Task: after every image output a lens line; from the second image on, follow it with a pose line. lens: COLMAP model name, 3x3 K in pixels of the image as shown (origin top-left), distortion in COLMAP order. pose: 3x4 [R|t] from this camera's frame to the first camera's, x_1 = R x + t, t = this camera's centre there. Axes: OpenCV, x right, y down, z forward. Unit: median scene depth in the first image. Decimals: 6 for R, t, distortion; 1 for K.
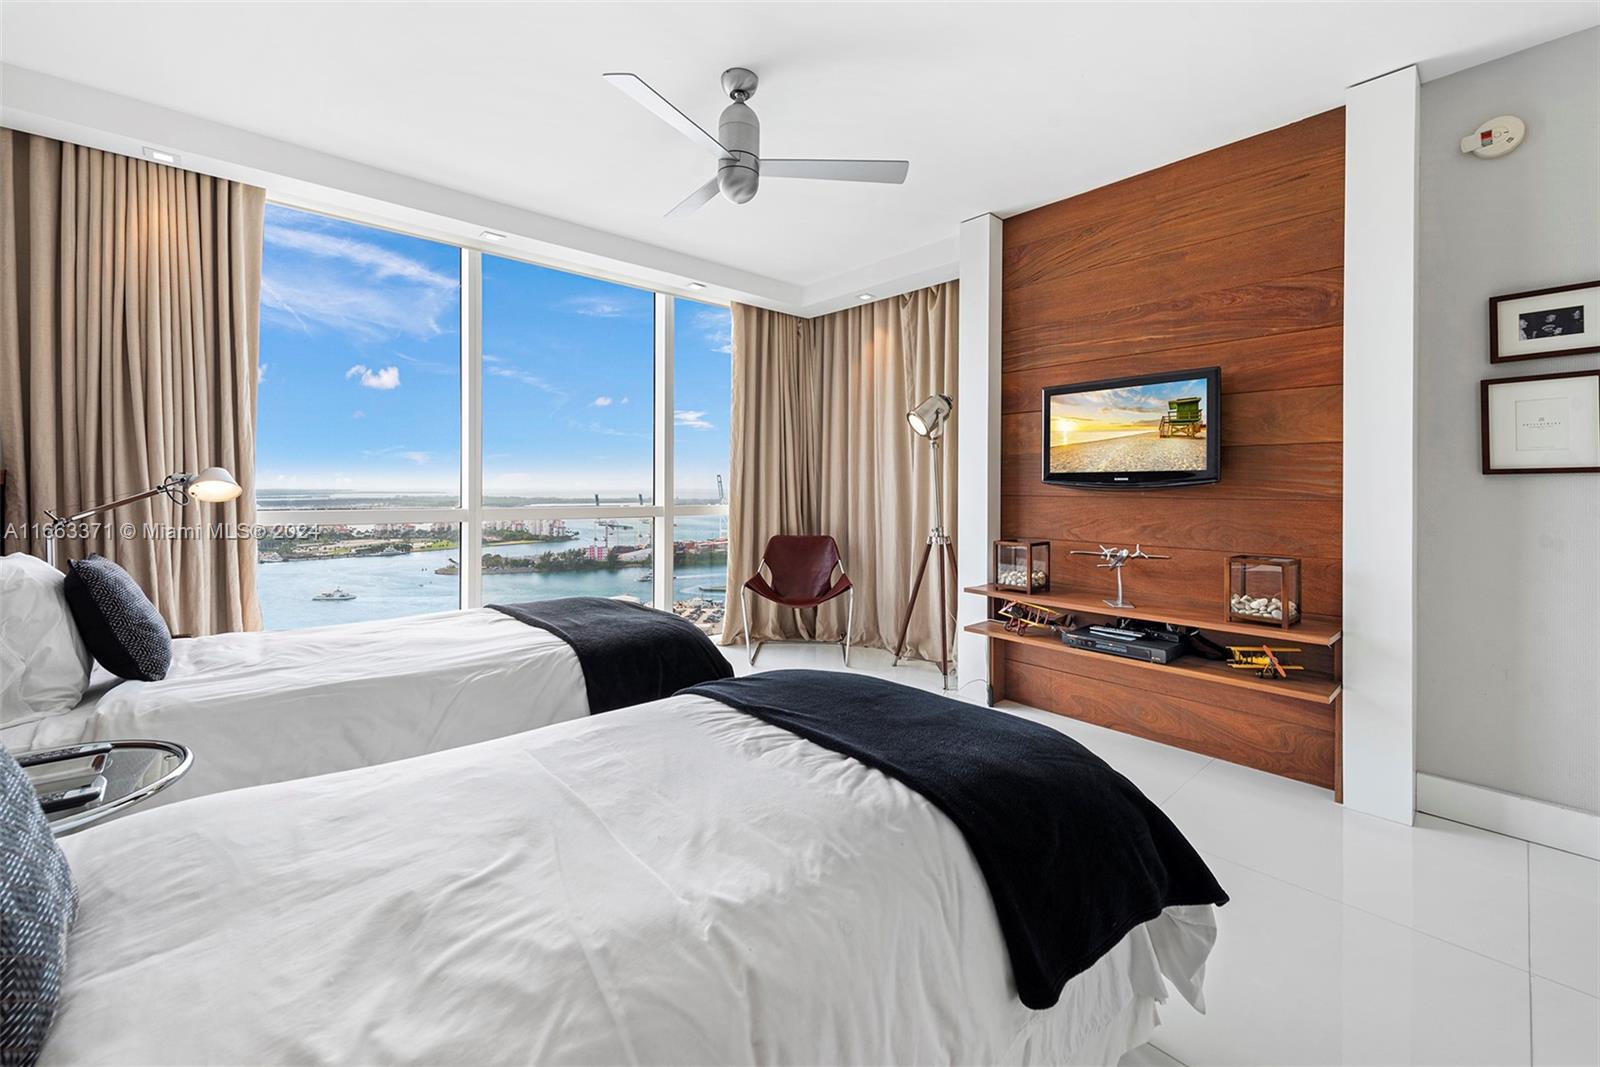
lens RADIAL K [[652.6, 0, 811.2], [0, 652.6, 496.9], [0, 0, 1]] dist [0.013122, -0.003675]
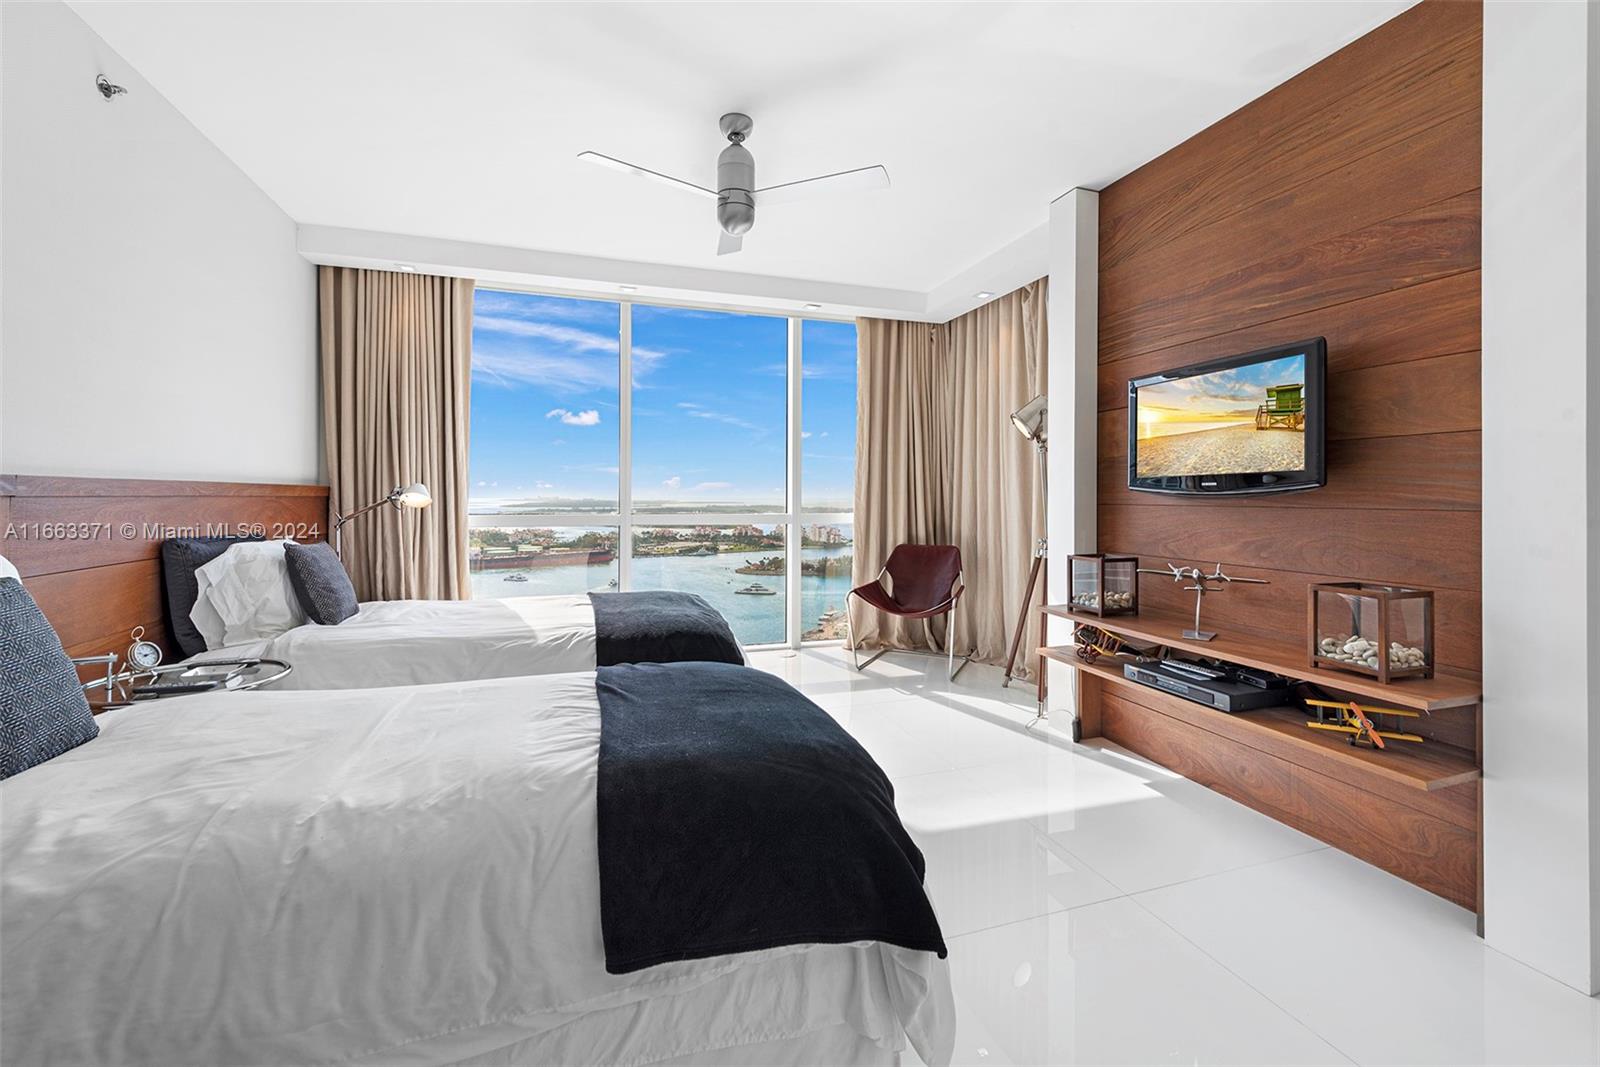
lens RADIAL K [[652.6, 0, 805.4], [0, 652.6, 500.4], [0, 0, 1]] dist [0.013122, -0.003675]
pose [[0.913426, -0.001375, -0.407004, 0.360130], [-0.002447, 0.999958, -0.008870, 0.002321], [0.406999, 0.009098, 0.913383, 0.043574]]
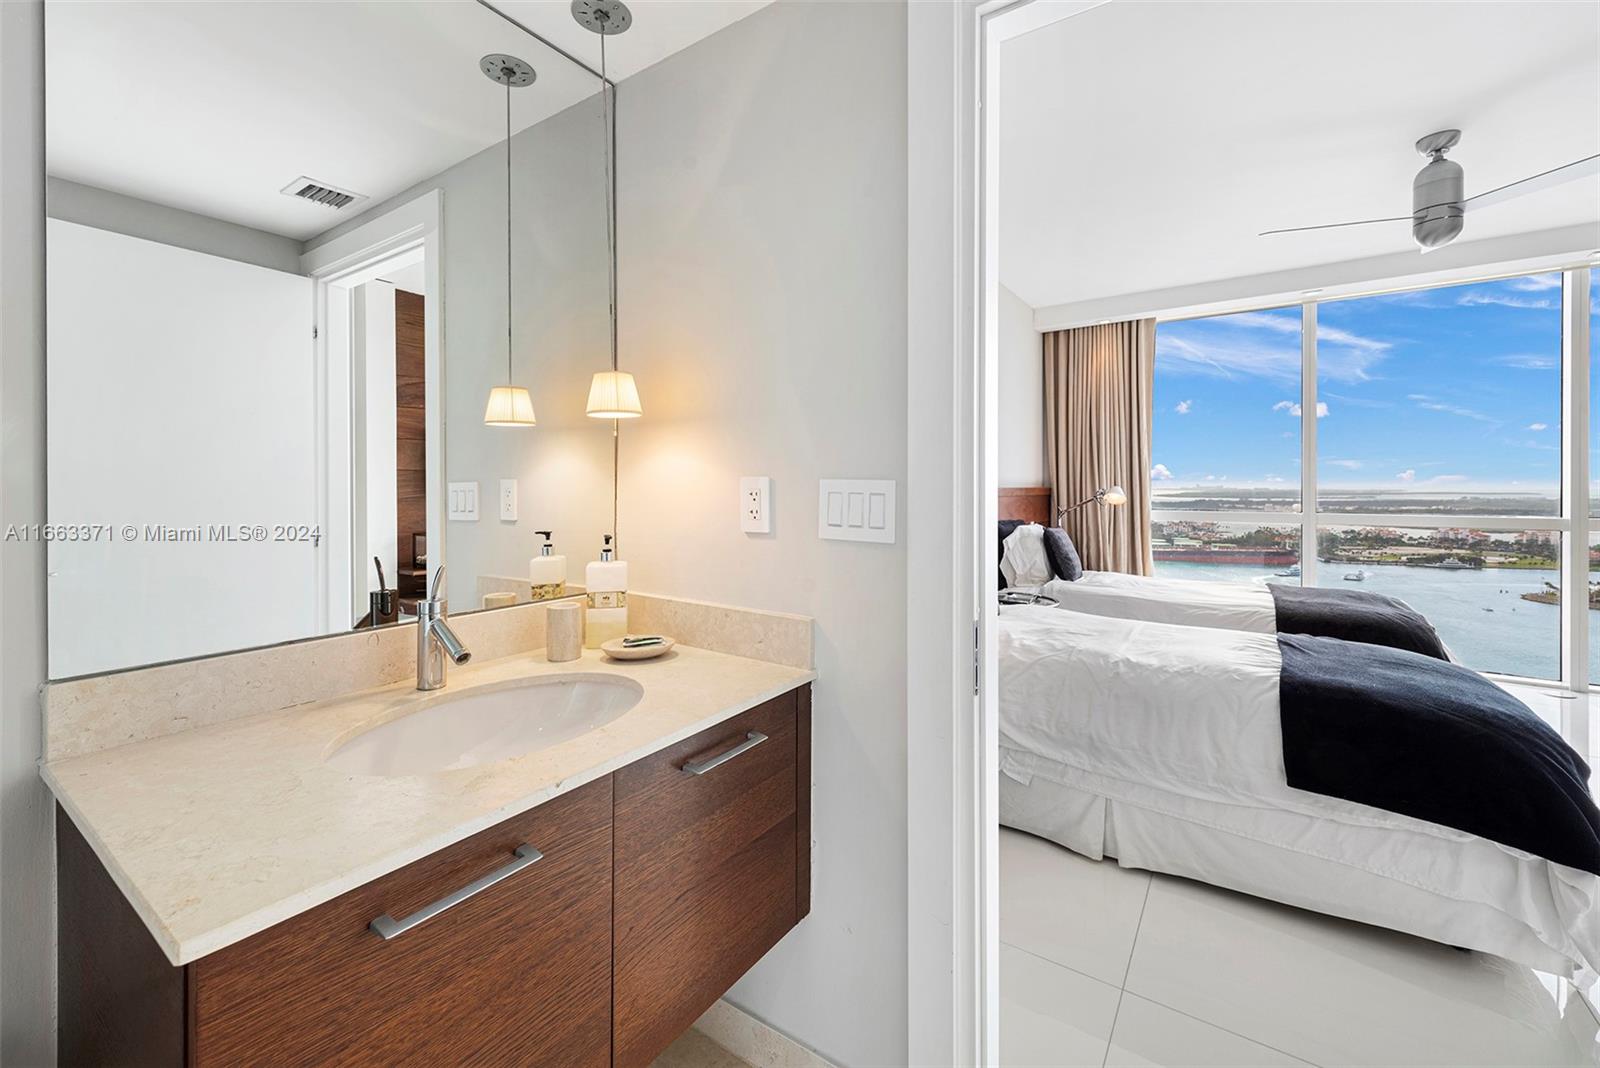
lens RADIAL K [[652.6, 0, 789.6], [0, 652.6, 482.2], [0, 0, 1]] dist [0.013122, -0.003675]
pose [[0.205690, -0.010754, -0.978558, 0.620261], [-0.011344, 0.999846, -0.013372, -0.016525], [0.978551, 0.013851, 0.205536, -0.252812]]
